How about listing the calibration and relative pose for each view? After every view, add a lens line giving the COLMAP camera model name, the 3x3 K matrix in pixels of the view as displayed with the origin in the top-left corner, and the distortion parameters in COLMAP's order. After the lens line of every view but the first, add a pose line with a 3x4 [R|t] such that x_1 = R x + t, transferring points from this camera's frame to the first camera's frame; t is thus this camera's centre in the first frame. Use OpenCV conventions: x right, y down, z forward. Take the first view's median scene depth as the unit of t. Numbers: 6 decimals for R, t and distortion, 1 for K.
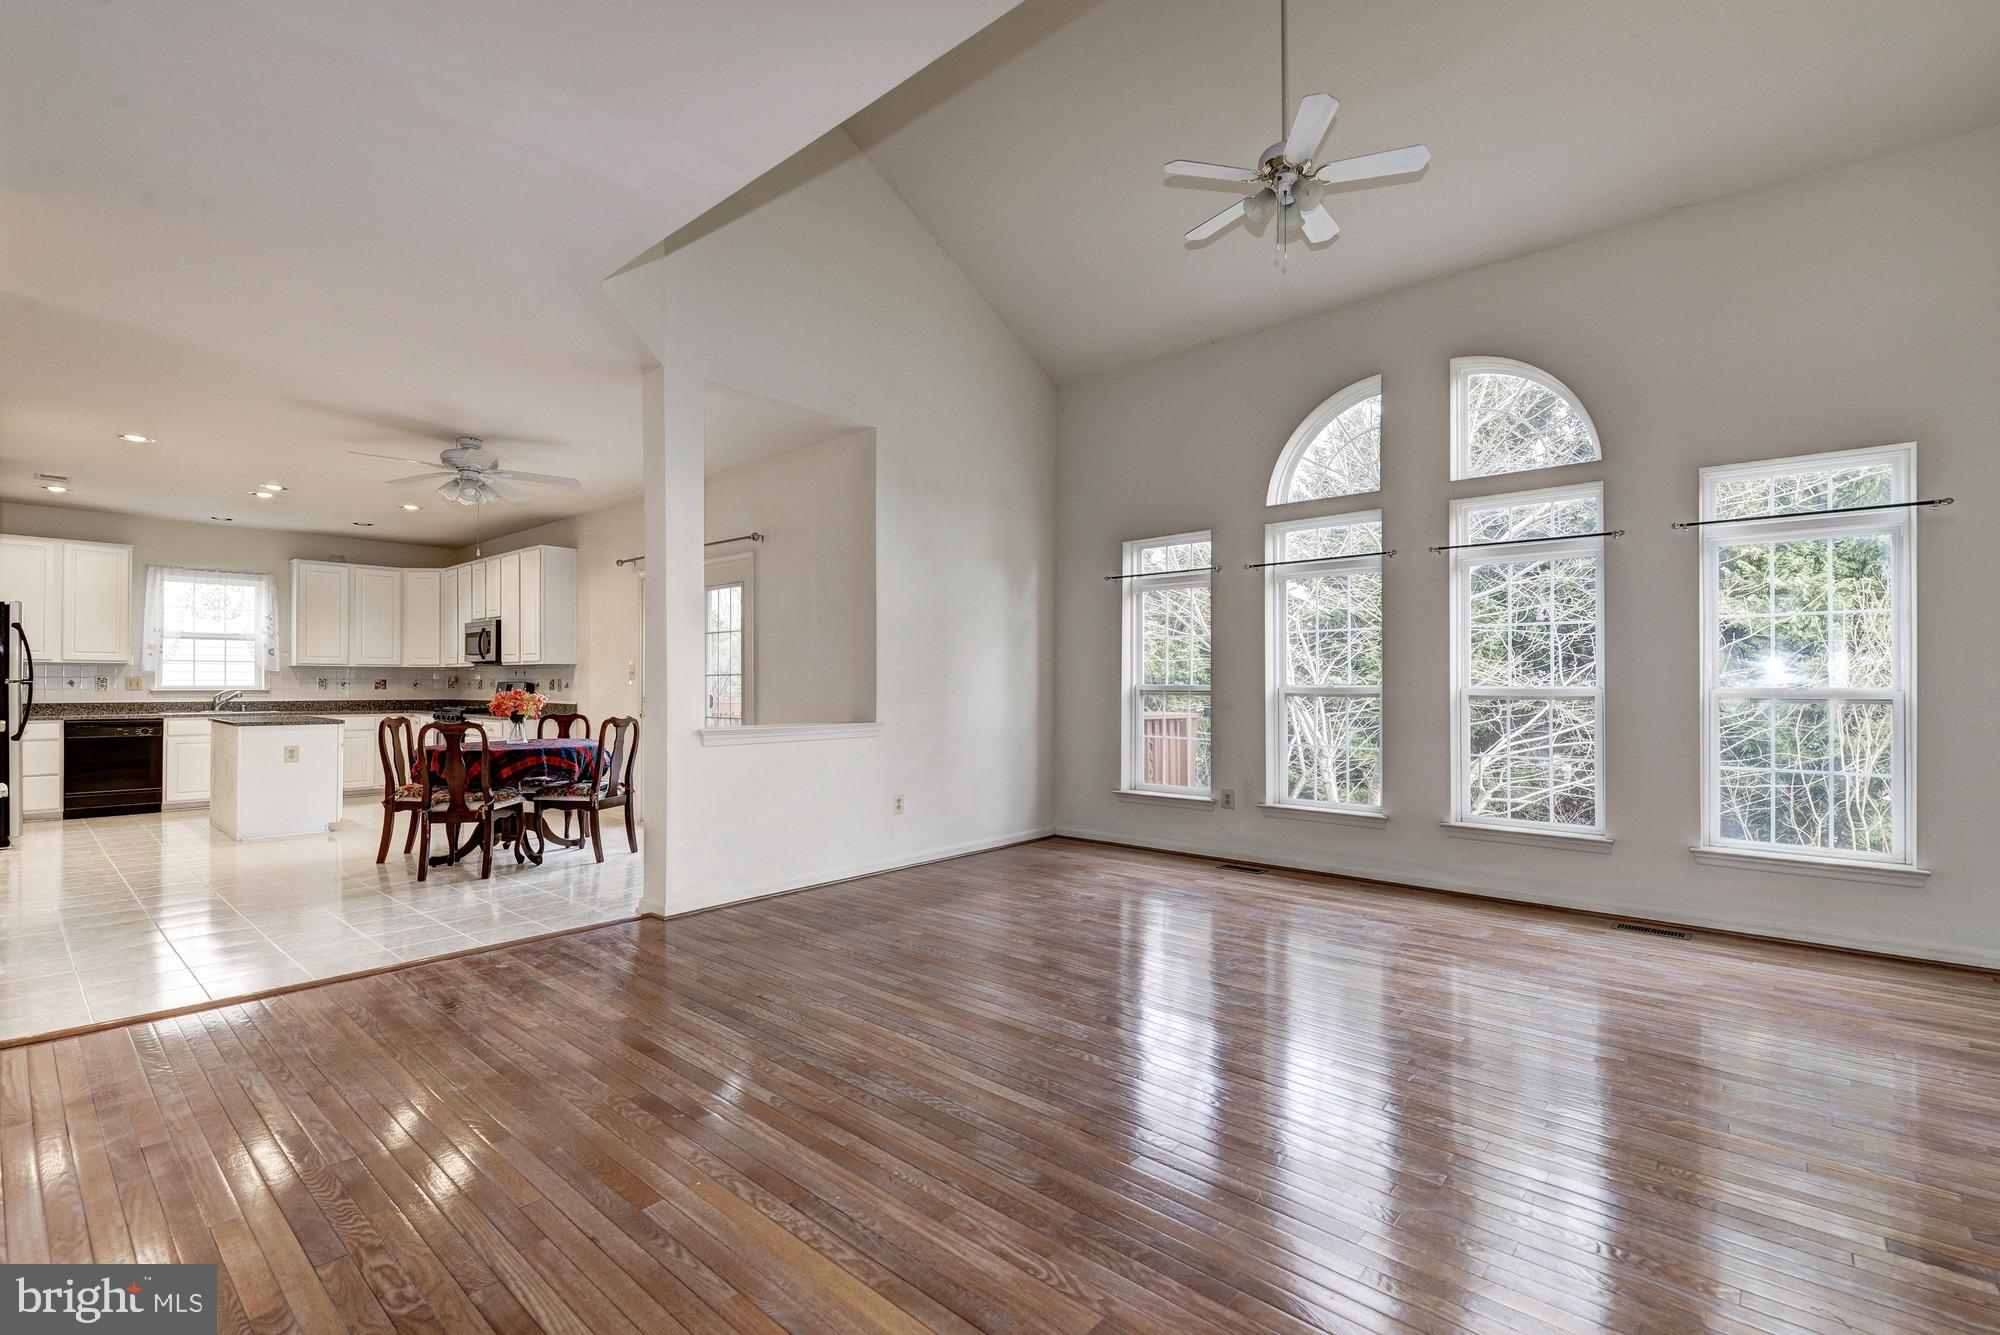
lens RADIAL K [[865.2, 0, 997.7], [0, 865.2, 676.6], [0, 0, 1]] dist [0.014073, -0.000536]
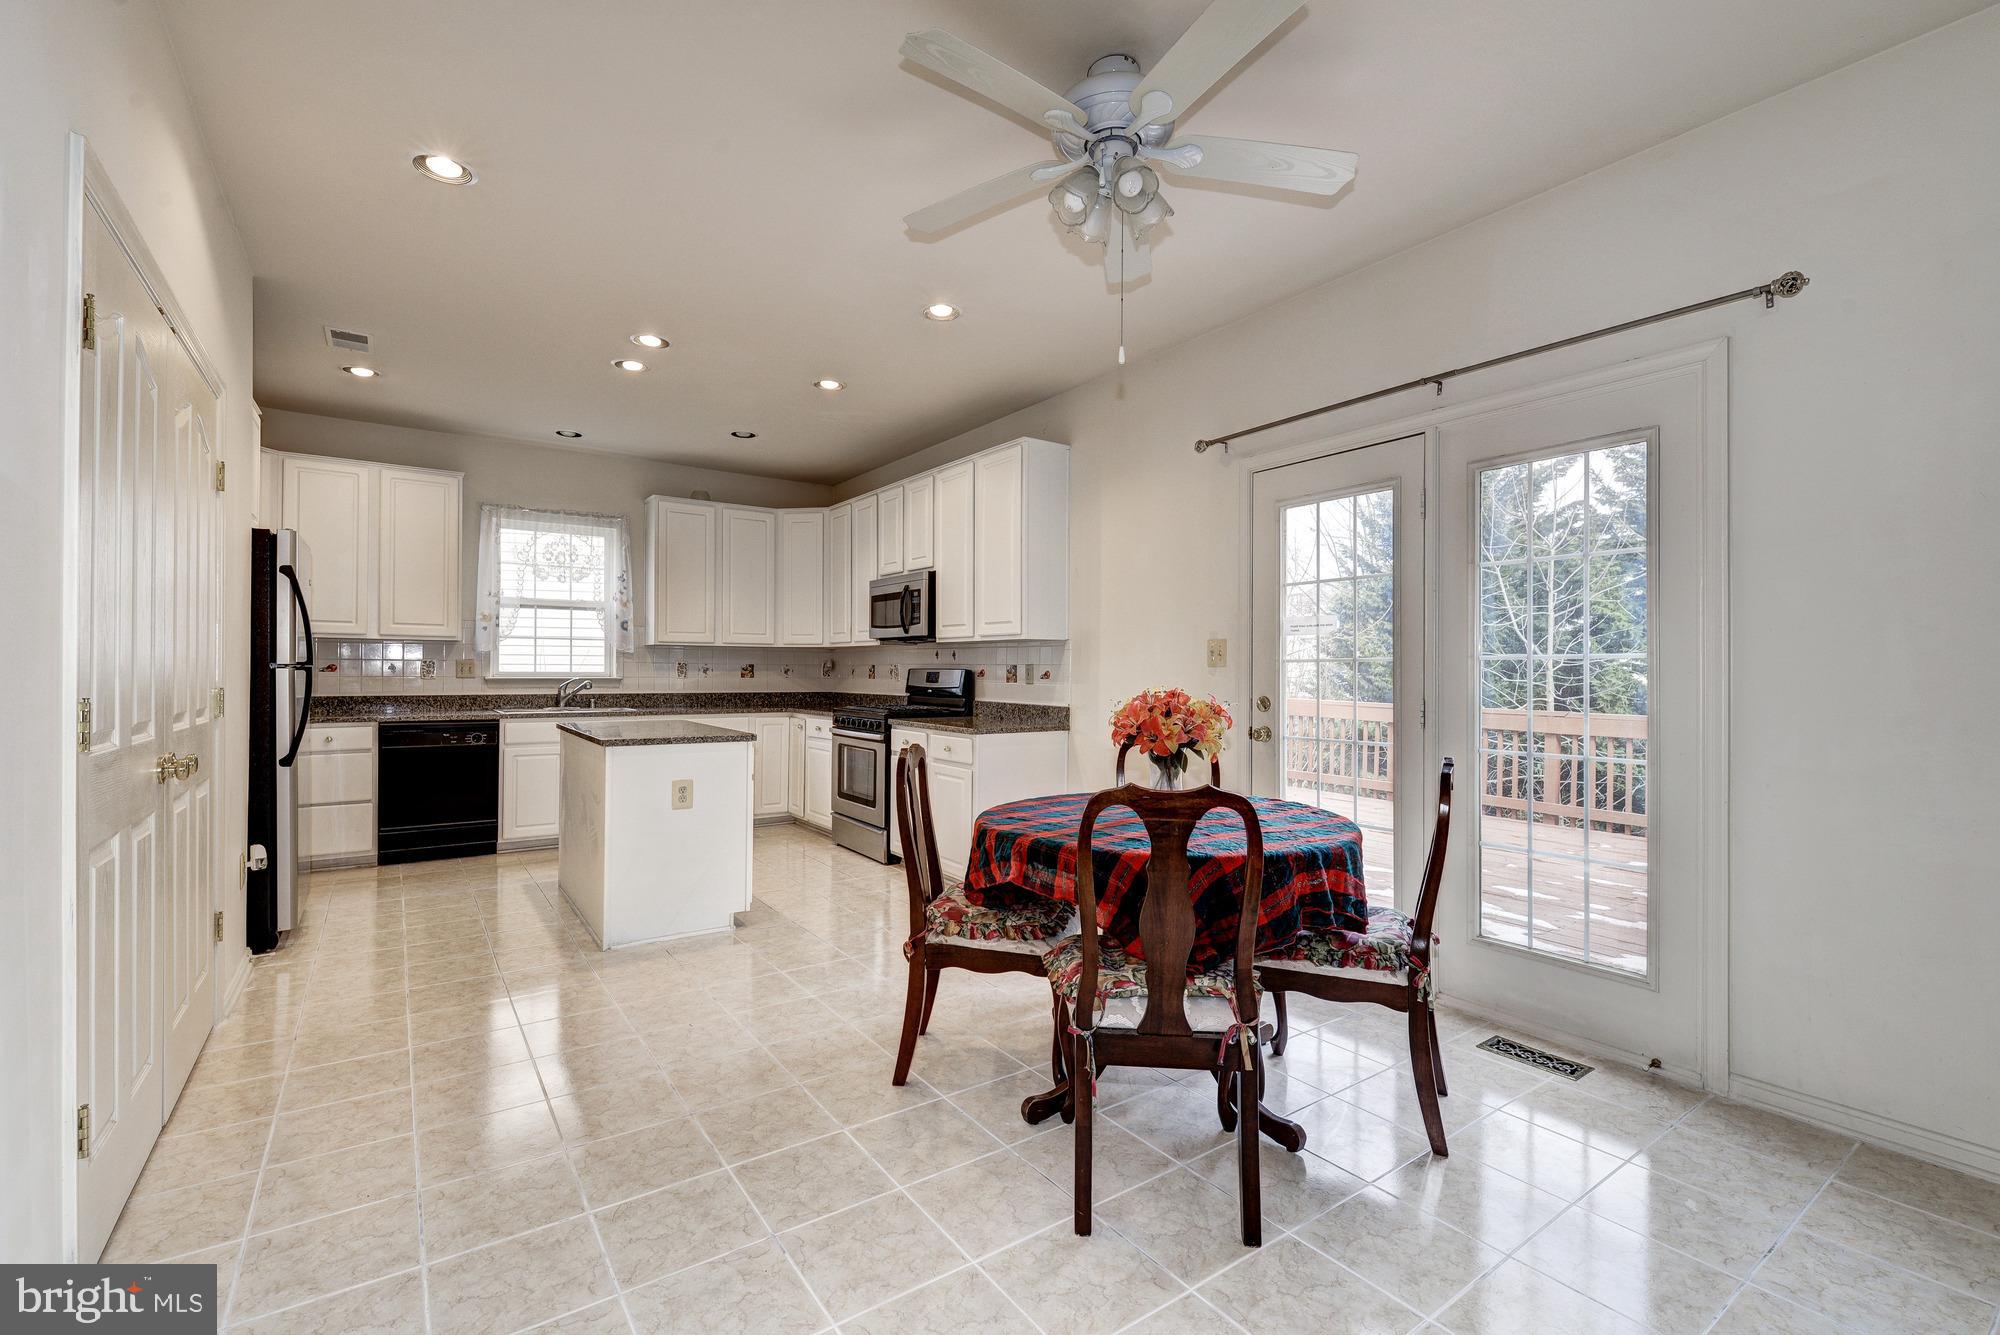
lens RADIAL K [[861.0, 0, 1000.0], [0, 861.0, 667.5], [0, 0, 1]] dist [0.032253, -0.000090]
pose [[0.970052, 0.003803, -0.242866, -0.381386], [-0.002464, 0.999980, 0.005816, 0.001603], [0.242884, -0.005044, 0.970042, 0.407089]]
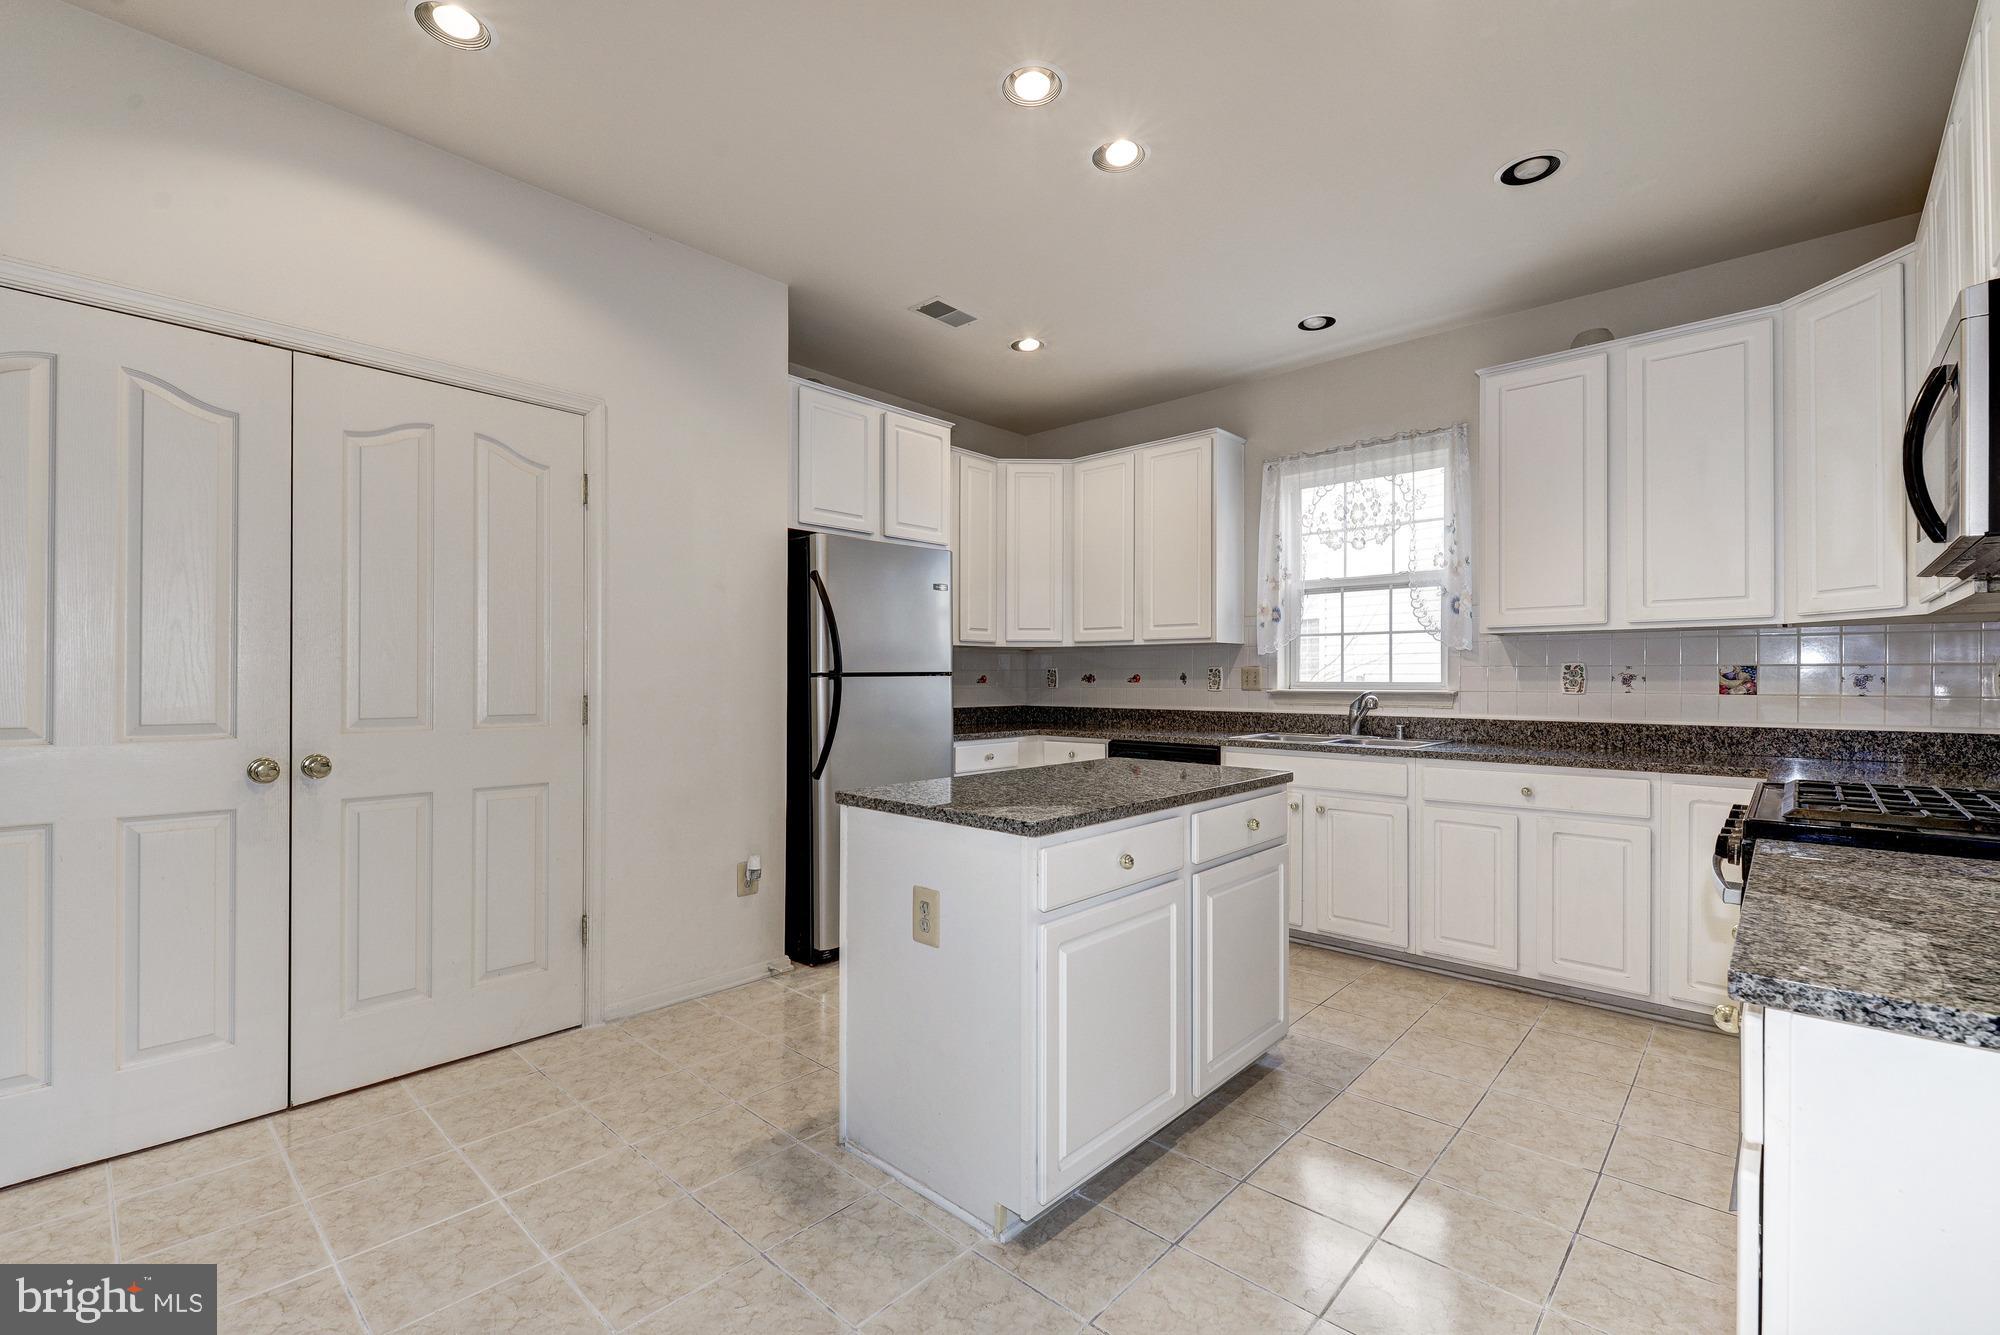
lens RADIAL K [[851.7, 0, 994.0], [0, 851.7, 678.9], [0, 0, 1]] dist [0.015129, -0.000054]
pose [[-0.043834, -0.003875, -0.999031, -0.425490], [0.008676, 0.999953, -0.004259, 0.008787], [0.999001, -0.008854, -0.043798, 0.845766]]
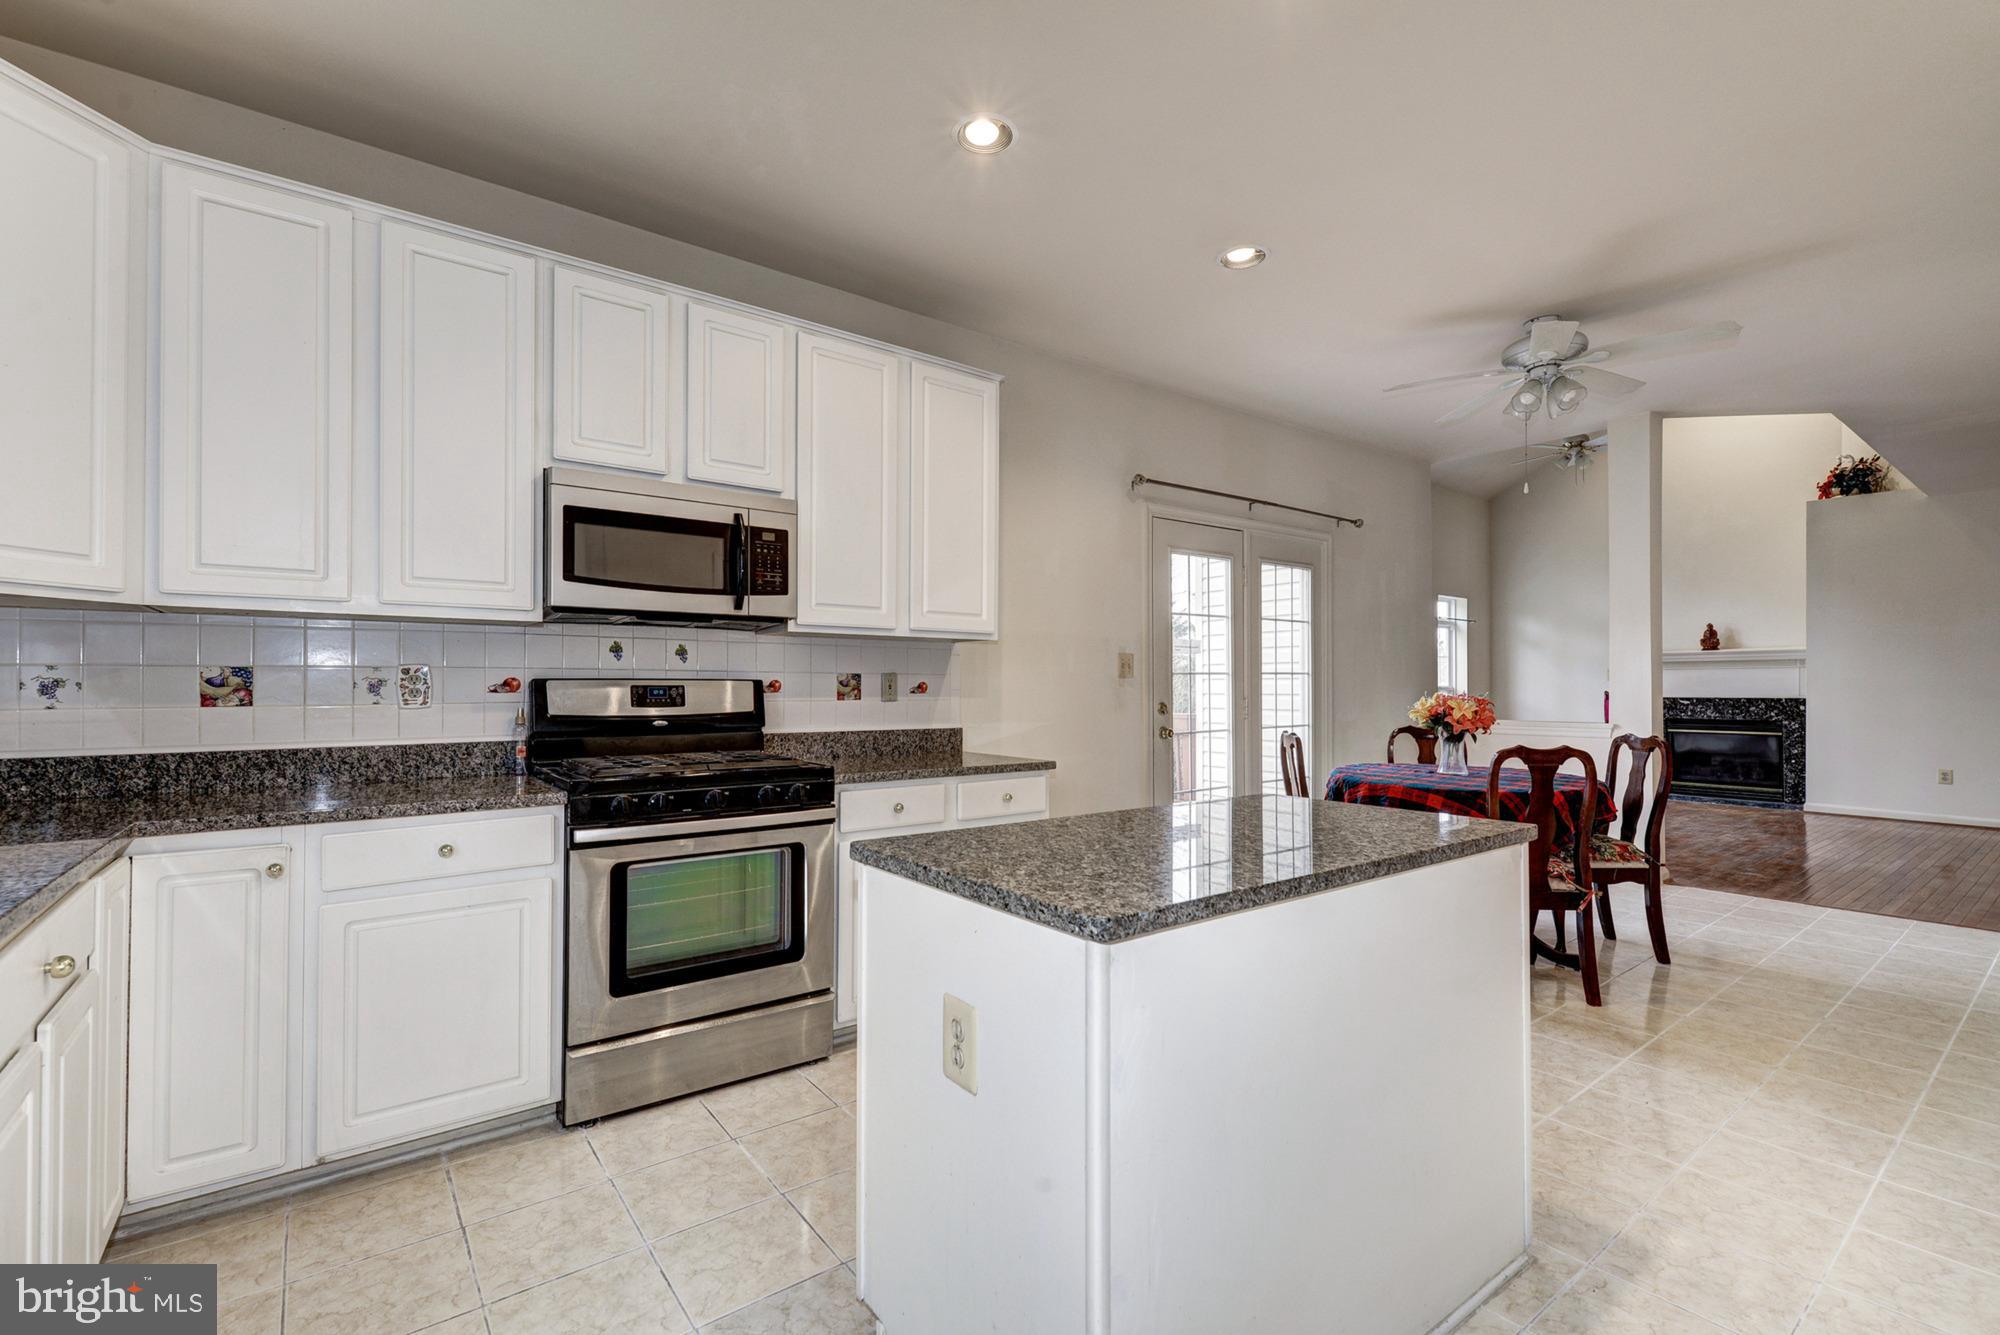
lens RADIAL K [[865.2, 0, 997.7], [0, 865.2, 676.6], [0, 0, 1]] dist [0.014073, -0.000536]
pose [[0.221718, 0.007701, 0.975080, -0.917770], [-0.011144, 0.999924, -0.005364, 0.006541], [-0.975047, -0.009677, 0.221787, 0.856063]]
